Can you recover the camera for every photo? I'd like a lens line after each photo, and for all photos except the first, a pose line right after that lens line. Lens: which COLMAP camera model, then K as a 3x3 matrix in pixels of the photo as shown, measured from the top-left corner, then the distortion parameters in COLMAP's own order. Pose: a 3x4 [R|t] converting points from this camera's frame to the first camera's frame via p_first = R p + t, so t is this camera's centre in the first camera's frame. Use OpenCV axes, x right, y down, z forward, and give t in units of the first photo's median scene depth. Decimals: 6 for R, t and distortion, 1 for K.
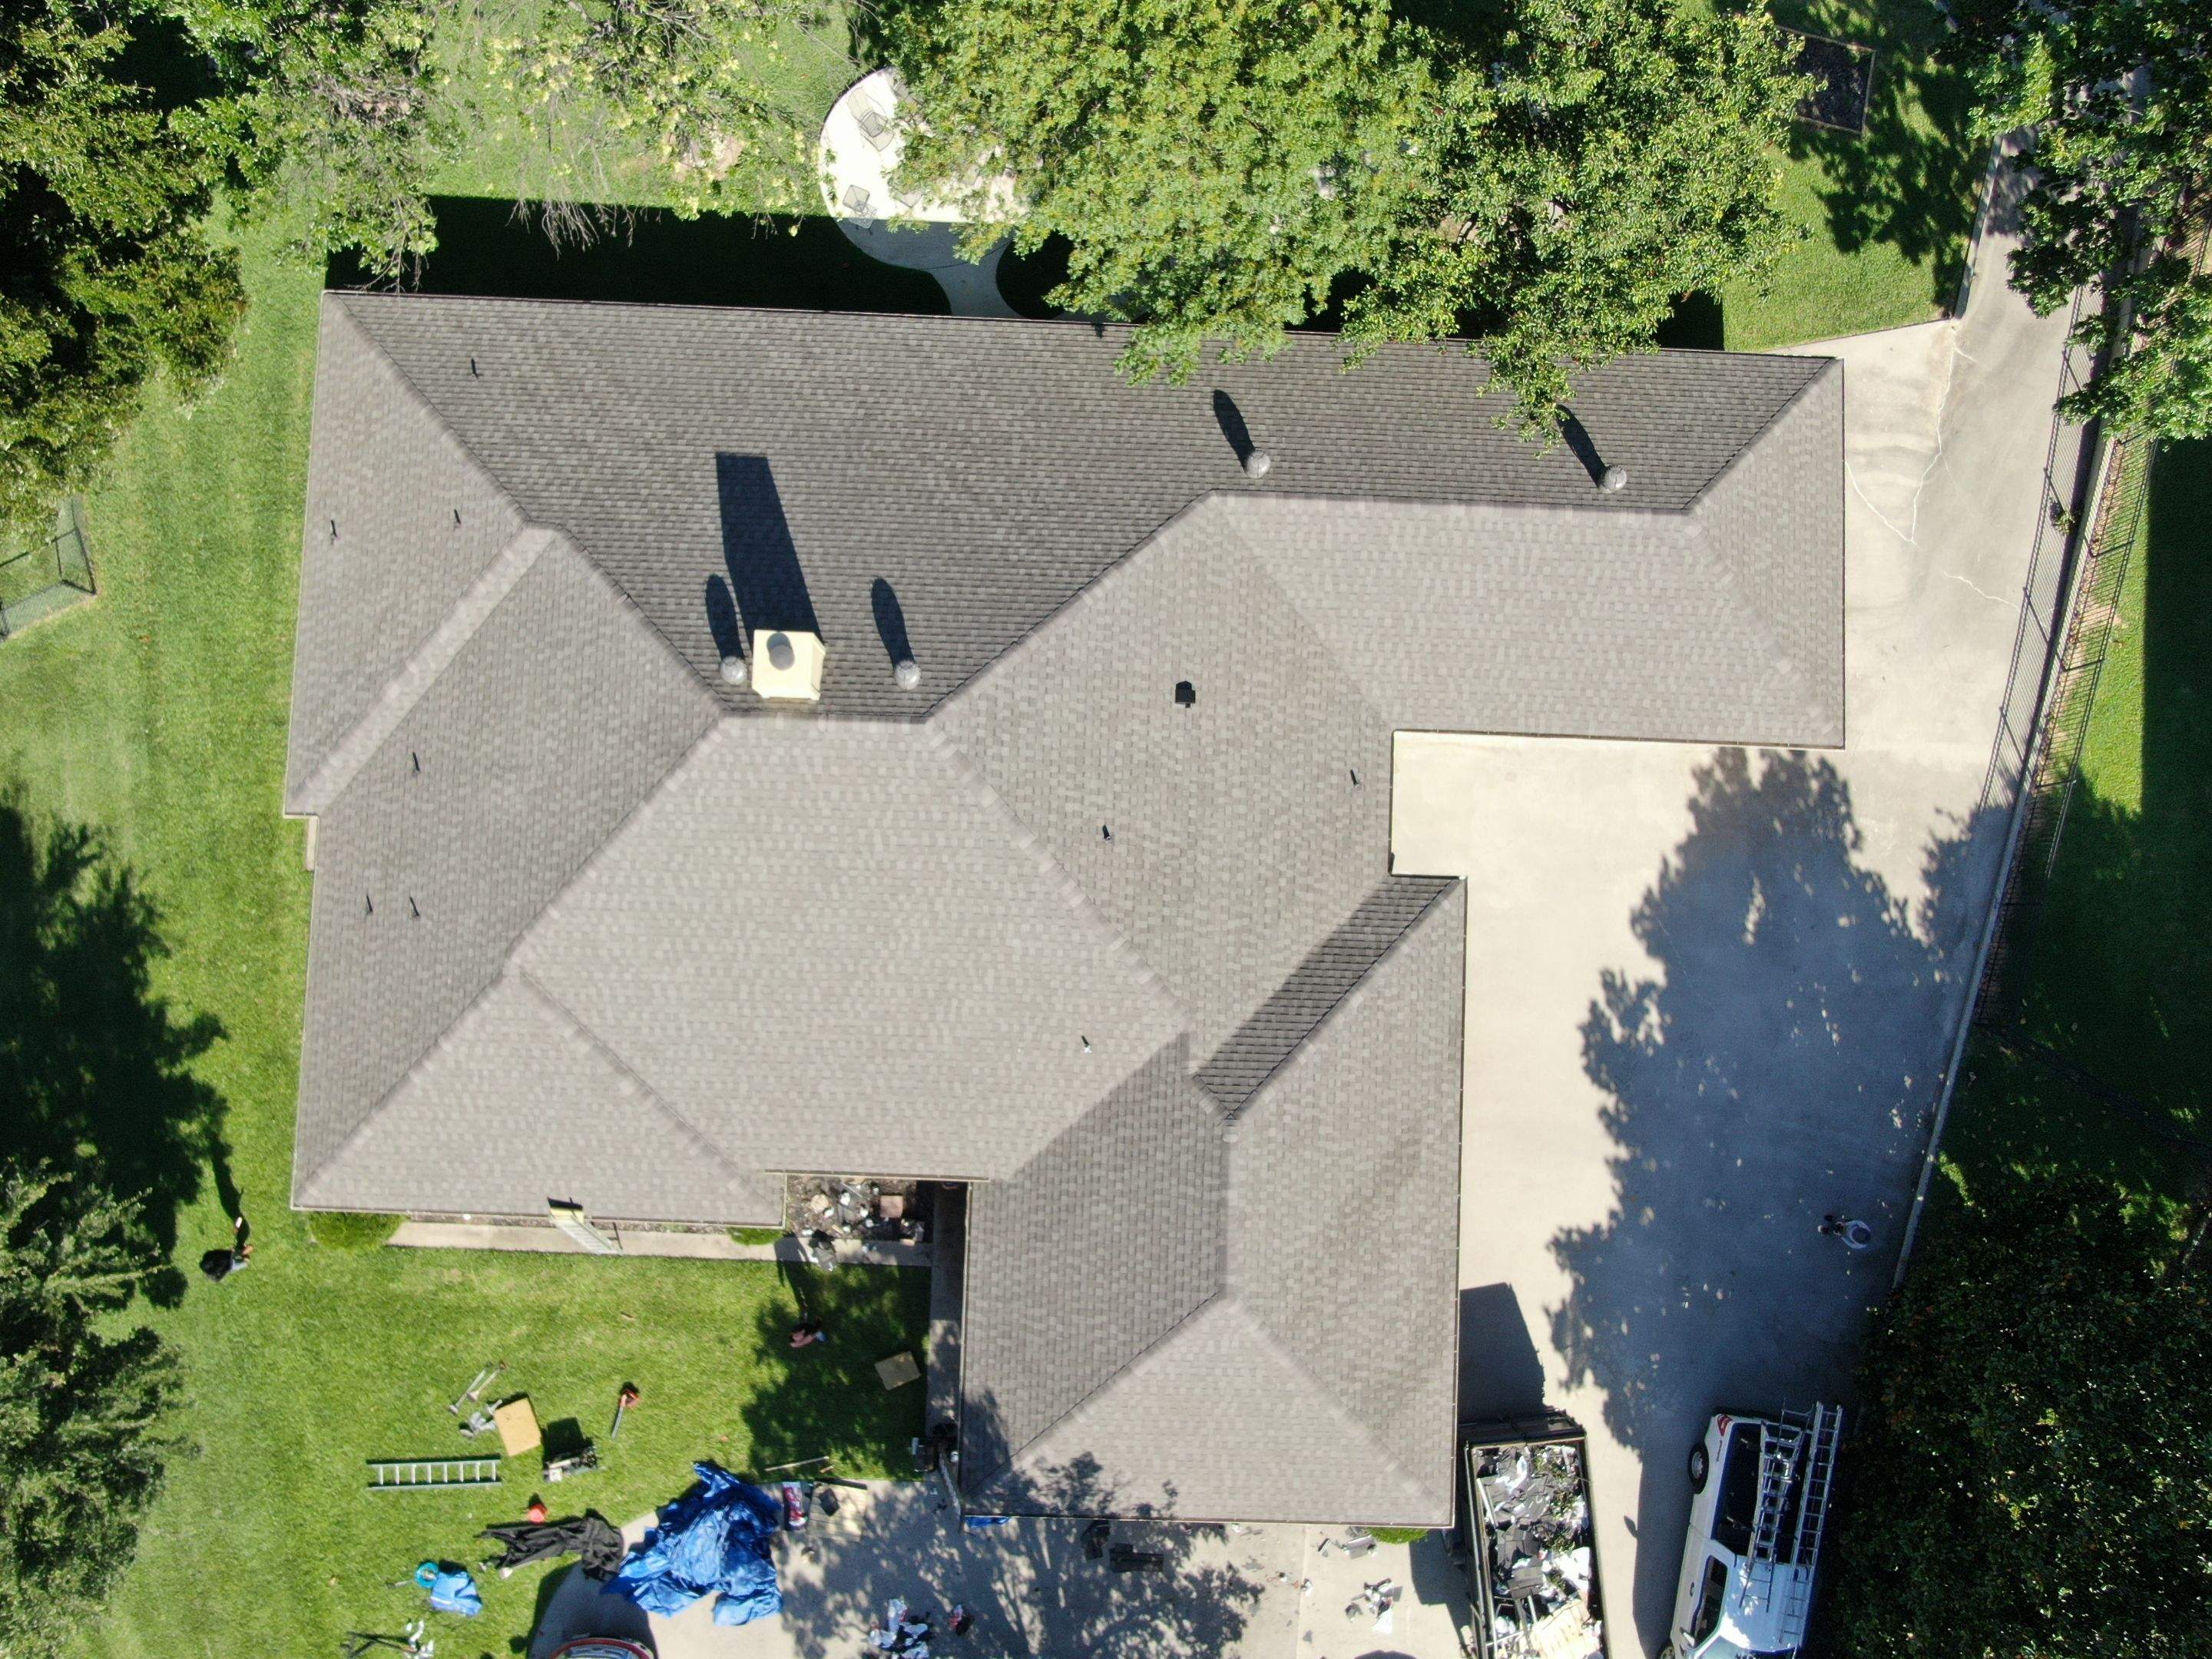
lens RADIAL K [[1542.1, 0, 1112.6], [0, 1542.1, 796.9], [0, 0, 1]] dist [-0.005366, 0.004919]
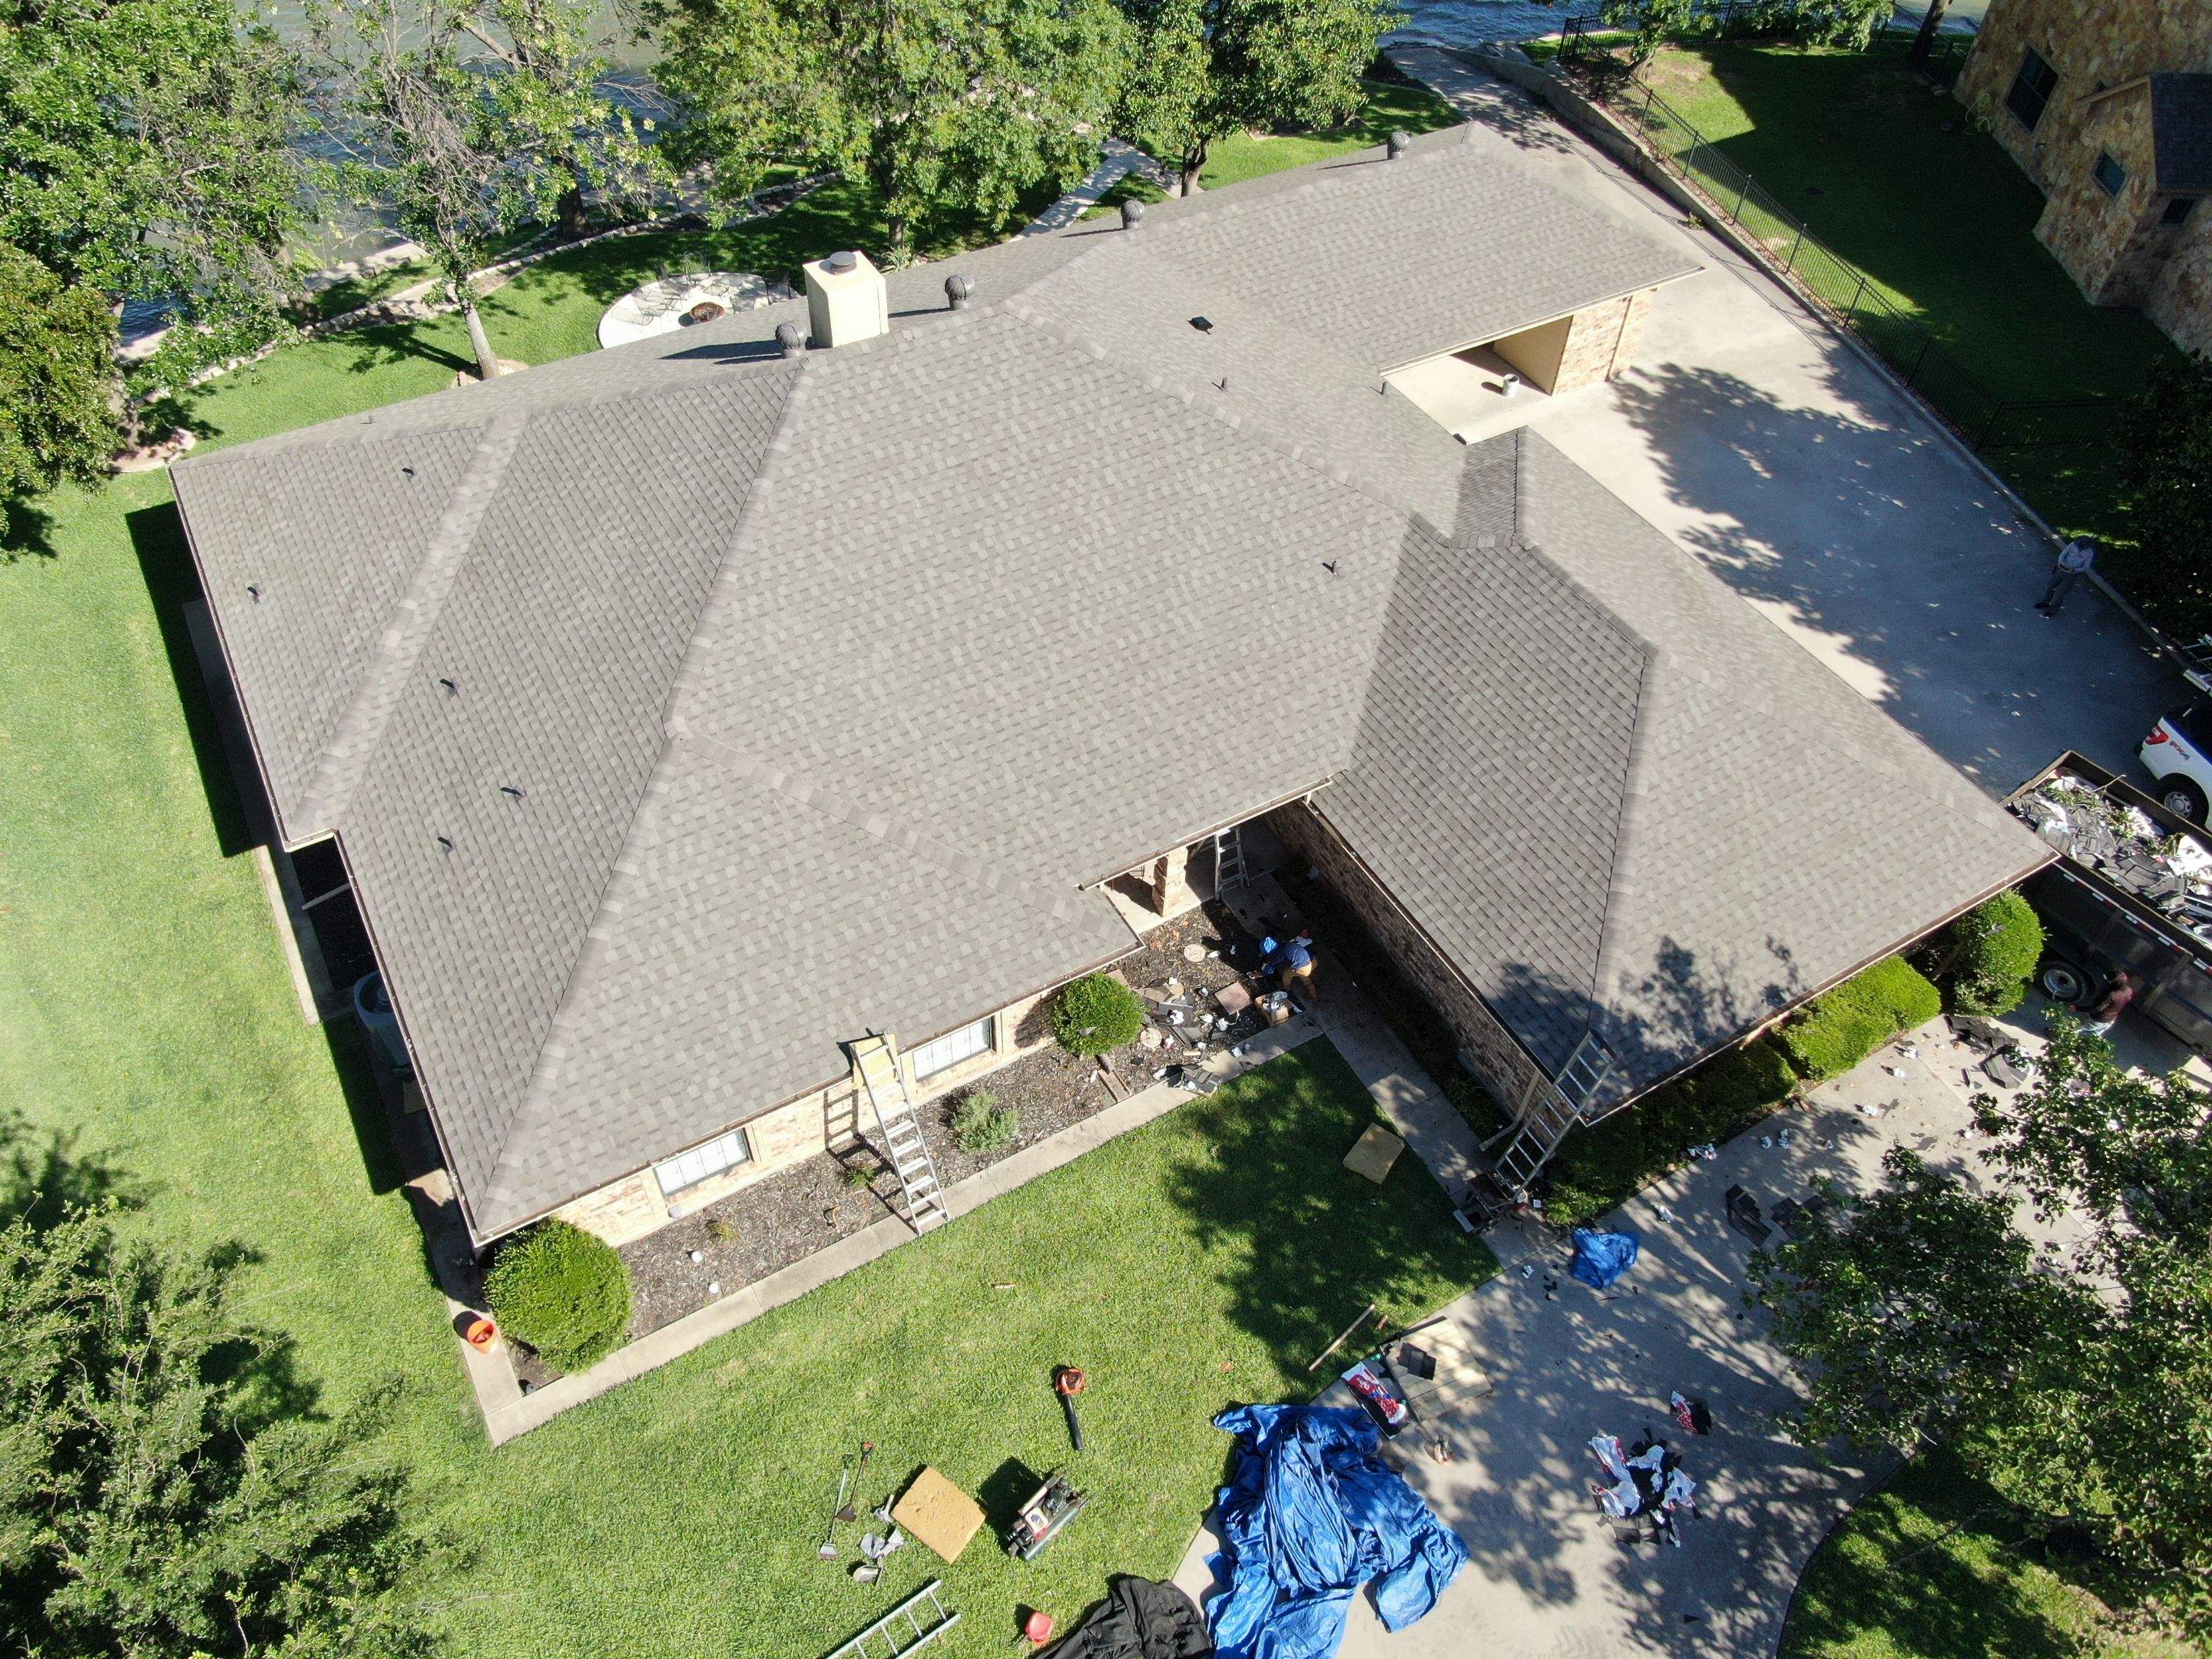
lens RADIAL K [[1546.2, 0, 1106.0], [0, 1546.2, 829.5], [0, 0, 1]] dist [-0.008976, -0.006907]
pose [[0.848202, -0.402903, 0.343834, -0.429821], [0.527637, 0.699576, -0.481864, 0.546700], [-0.046393, 0.590138, 0.805968, 0.351135]]
